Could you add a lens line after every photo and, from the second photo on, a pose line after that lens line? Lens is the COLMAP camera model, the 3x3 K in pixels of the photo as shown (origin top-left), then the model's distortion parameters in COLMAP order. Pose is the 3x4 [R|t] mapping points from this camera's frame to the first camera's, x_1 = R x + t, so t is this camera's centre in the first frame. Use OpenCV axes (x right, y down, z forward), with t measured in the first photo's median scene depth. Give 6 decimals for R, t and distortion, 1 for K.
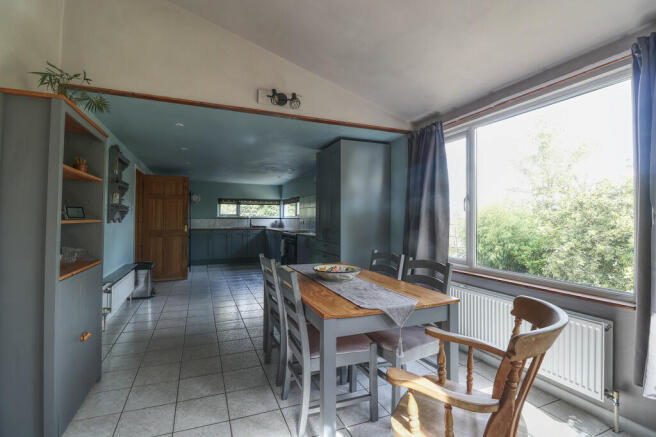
lens RADIAL K [[302.9, 0, 329.1], [0, 302.9, 218.5], [0, 0, 1]] dist [0.001405, 0.000036]
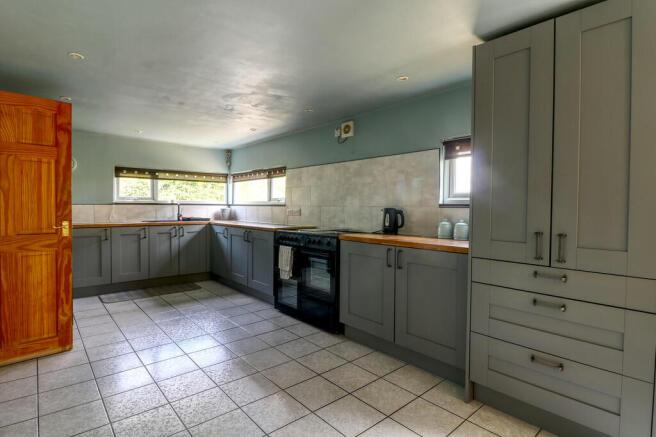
lens RADIAL K [[338.7, 0, 325.9], [0, 338.7, 216.4], [0, 0, 1]] dist [-0.003349, -0.000355]
pose [[0.953210, -0.005070, 0.302265, -0.190195], [-0.004980, 0.999460, 0.032467, -0.000171], [-0.302267, -0.032453, 0.952671, 0.317009]]
